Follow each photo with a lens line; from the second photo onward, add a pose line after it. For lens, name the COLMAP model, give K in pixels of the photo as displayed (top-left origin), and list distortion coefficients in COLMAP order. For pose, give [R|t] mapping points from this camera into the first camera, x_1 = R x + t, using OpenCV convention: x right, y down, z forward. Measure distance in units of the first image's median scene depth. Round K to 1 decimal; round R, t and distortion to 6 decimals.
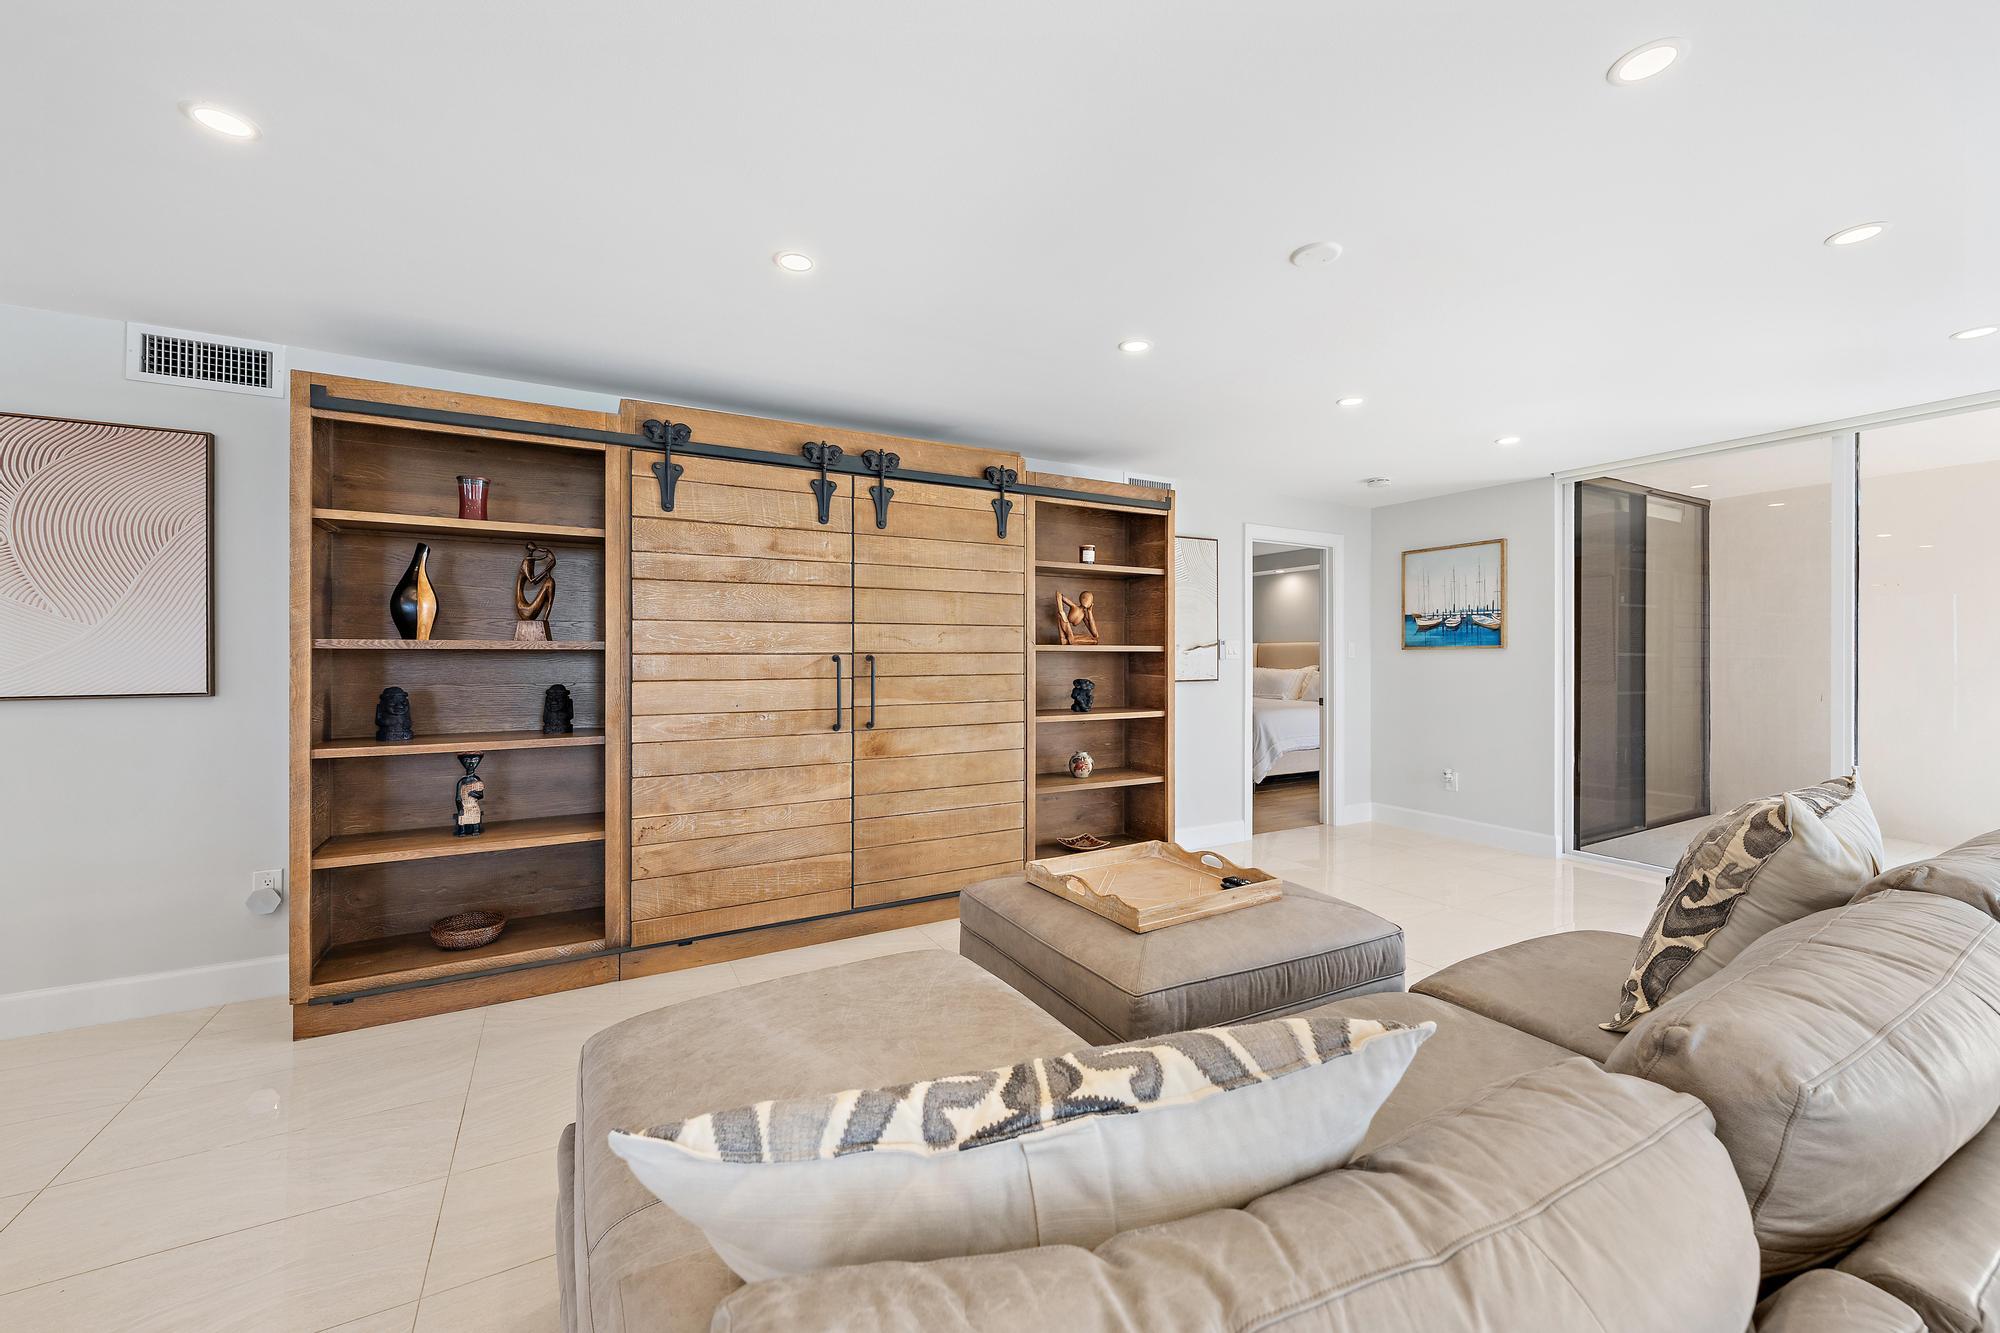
lens RADIAL K [[779.3, 0, 997.5], [0, 779.3, 660.5], [0, 0, 1]] dist [-0.001963, 0.000349]
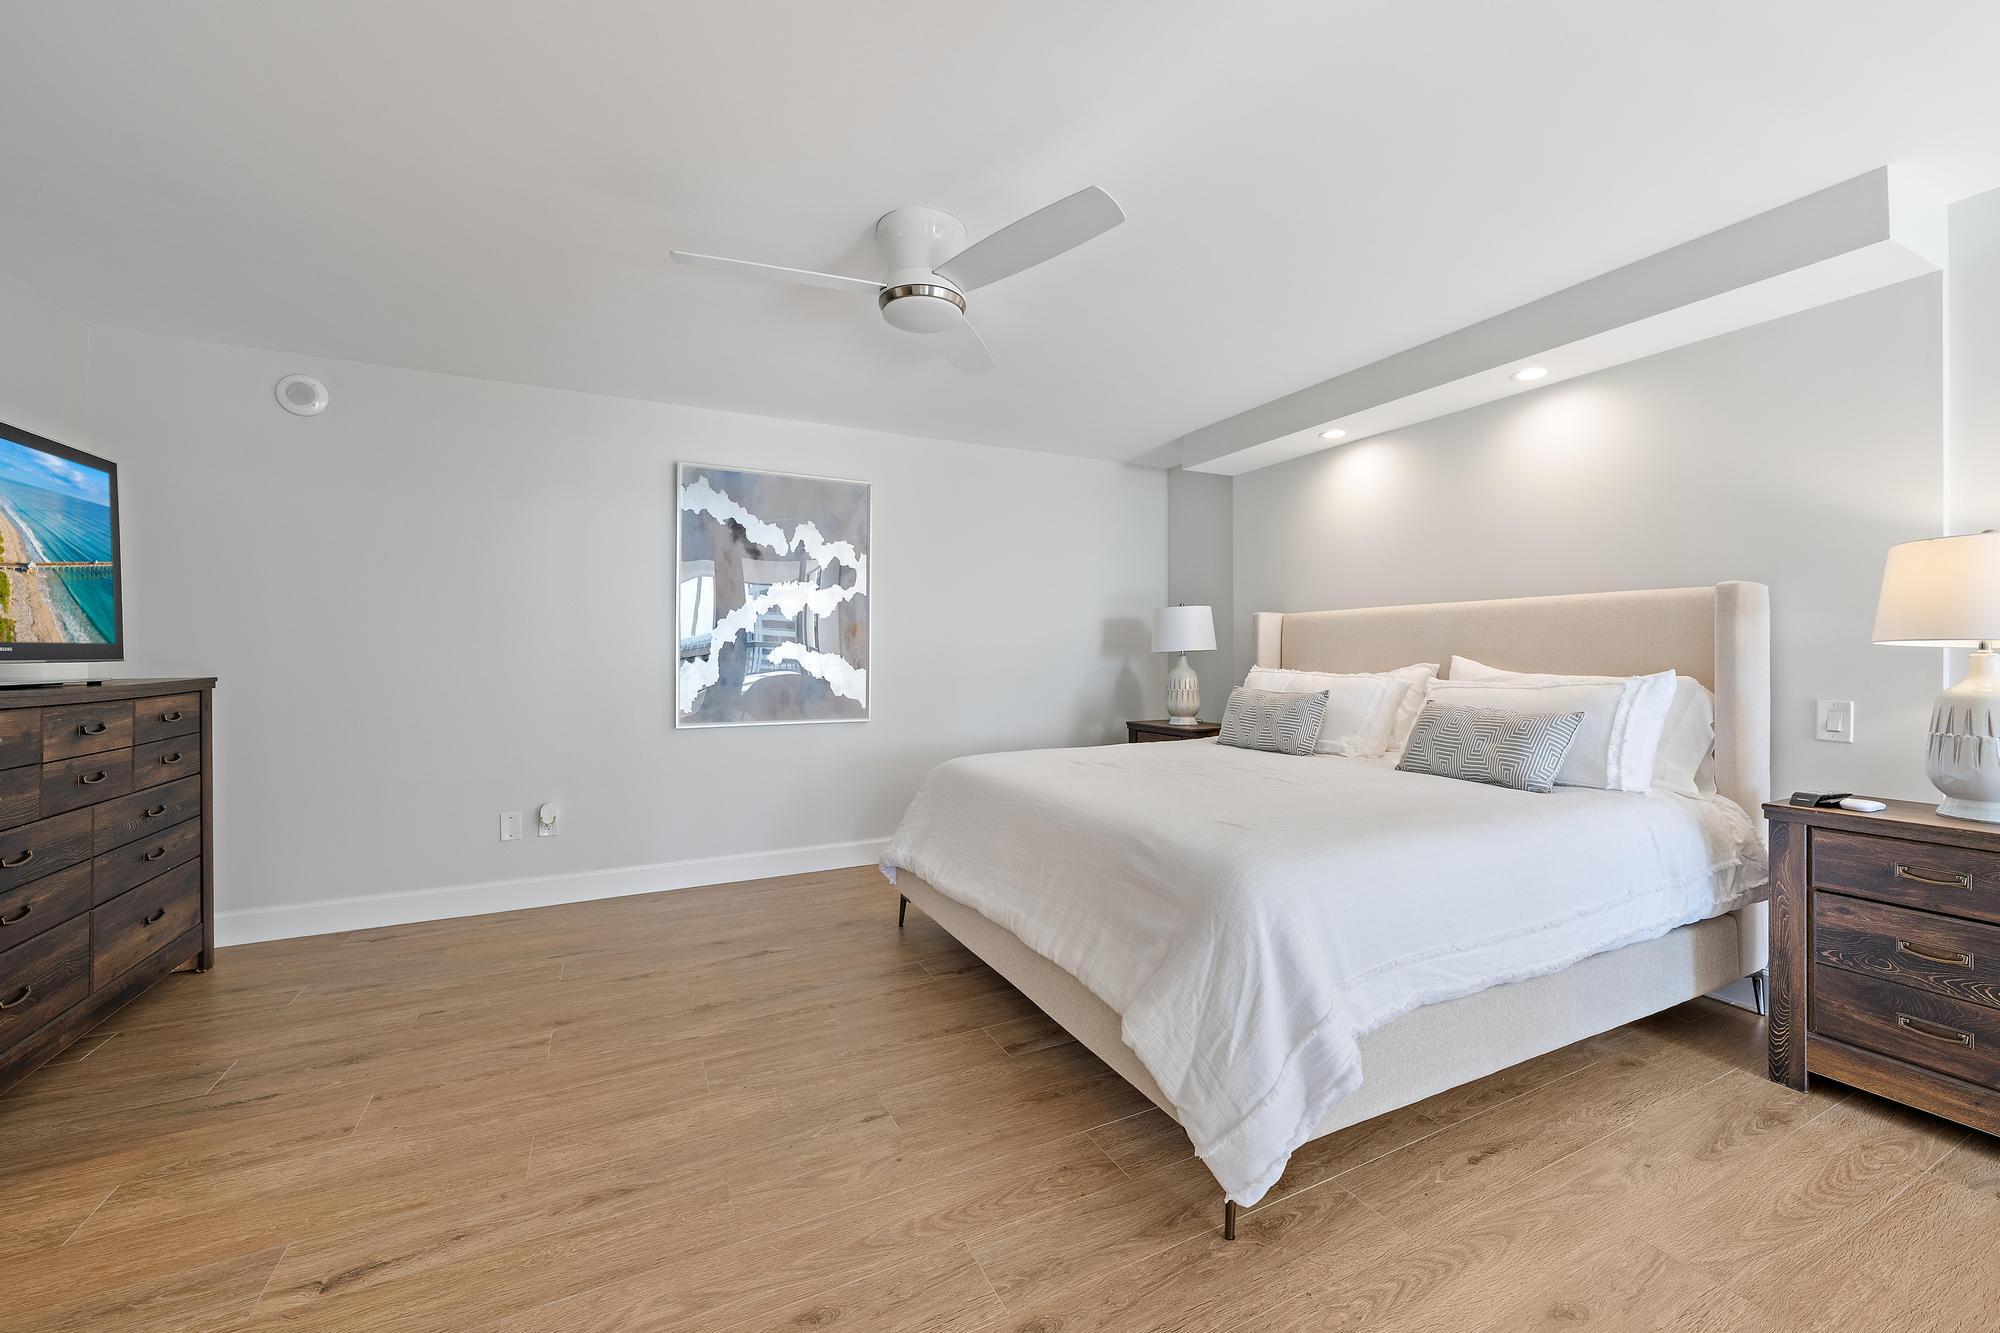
lens RADIAL K [[779.3, 0, 1000.0], [0, 779.3, 658.1], [0, 0, 1]] dist [-0.001963, 0.000349]
pose [[0.998726, -0.004439, -0.050258, 0.222161], [0.004499, 0.999989, 0.001074, 0.002247], [0.050253, -0.001299, 0.998736, 0.623909]]
